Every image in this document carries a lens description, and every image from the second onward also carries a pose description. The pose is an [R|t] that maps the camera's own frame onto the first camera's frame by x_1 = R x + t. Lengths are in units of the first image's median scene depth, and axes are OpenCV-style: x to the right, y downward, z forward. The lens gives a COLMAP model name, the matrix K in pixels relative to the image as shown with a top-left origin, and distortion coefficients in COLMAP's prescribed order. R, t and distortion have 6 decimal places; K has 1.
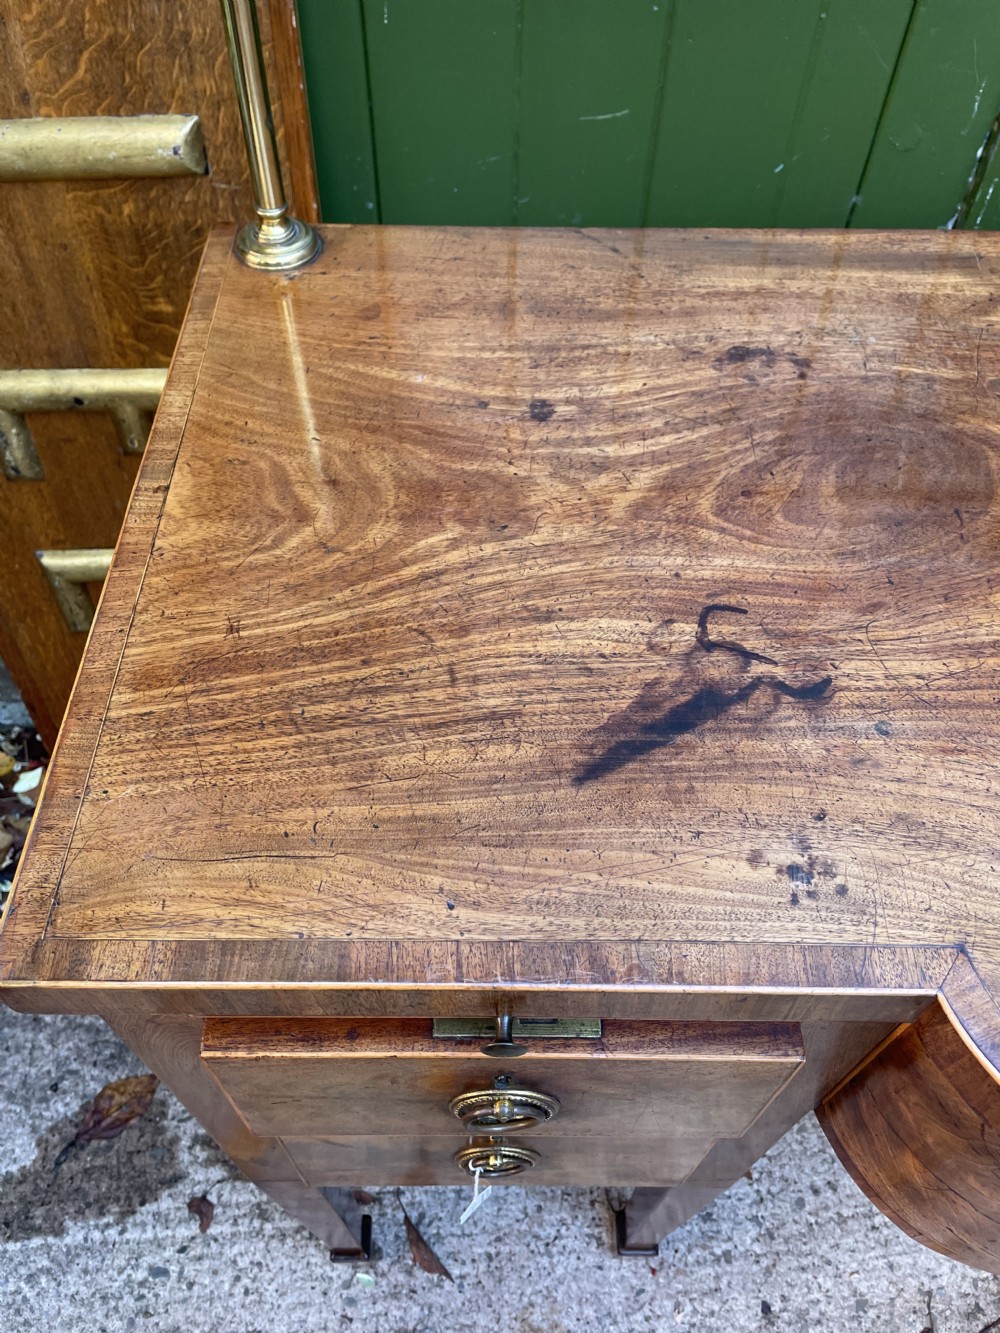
lens RADIAL K [[1010.9, 0, 496.2], [0, 1010.9, 659.7], [0, 0, 1]] dist [0.076254, -0.104371]
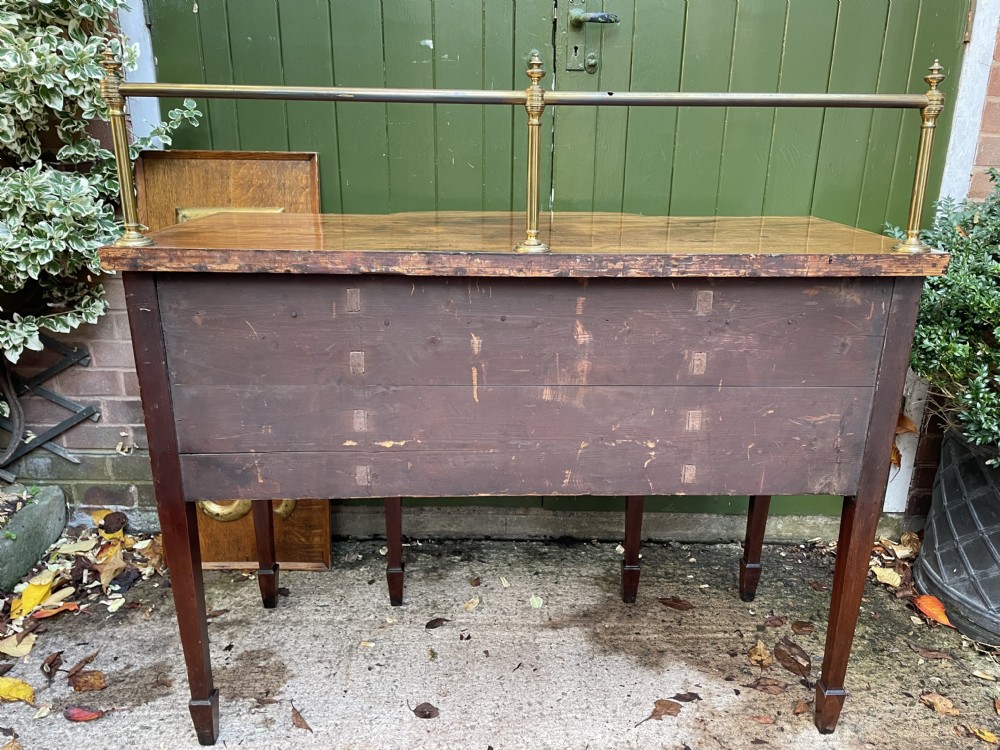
lens RADIAL K [[758.4, 0, 510.7], [0, 758.4, 377.2], [0, 0, 1]] dist [0.076254, -0.104371]
pose [[0.999768, 0.007336, -0.020276, 0.318129], [-0.017796, 0.811671, -0.583843, 0.876384], [0.012175, 0.584068, 0.811613, -0.409306]]
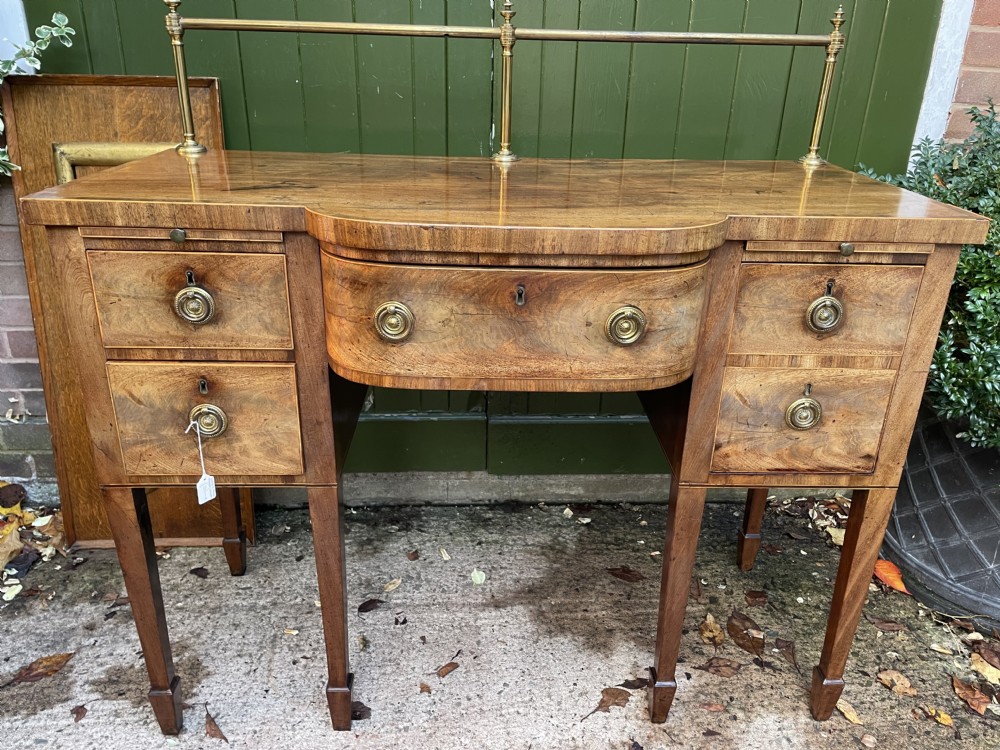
lens RADIAL K [[758.4, 0, 511.0], [0, 758.4, 366.5], [0, 0, 1]] dist [0.076254, -0.104371]
pose [[0.999200, -0.000422, 0.039986, 0.348471], [0.020563, 0.863025, -0.504743, 0.716707], [-0.034296, 0.505161, 0.862343, -0.332213]]
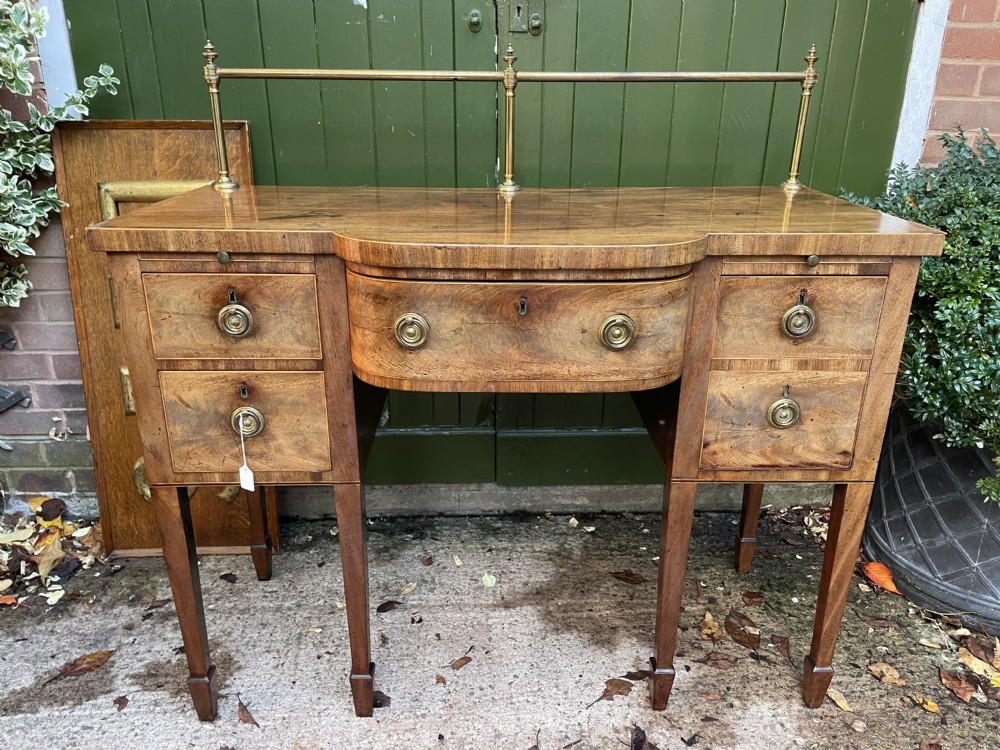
lens RADIAL K [[758.4, 0, 503.8], [0, 758.4, 371.9], [0, 0, 1]] dist [0.076254, -0.104371]
pose [[0.999753, -0.011428, 0.019062, 0.349447], [0.019860, 0.844403, -0.535340, 0.803832], [-0.009978, 0.535587, 0.844421, -0.406879]]
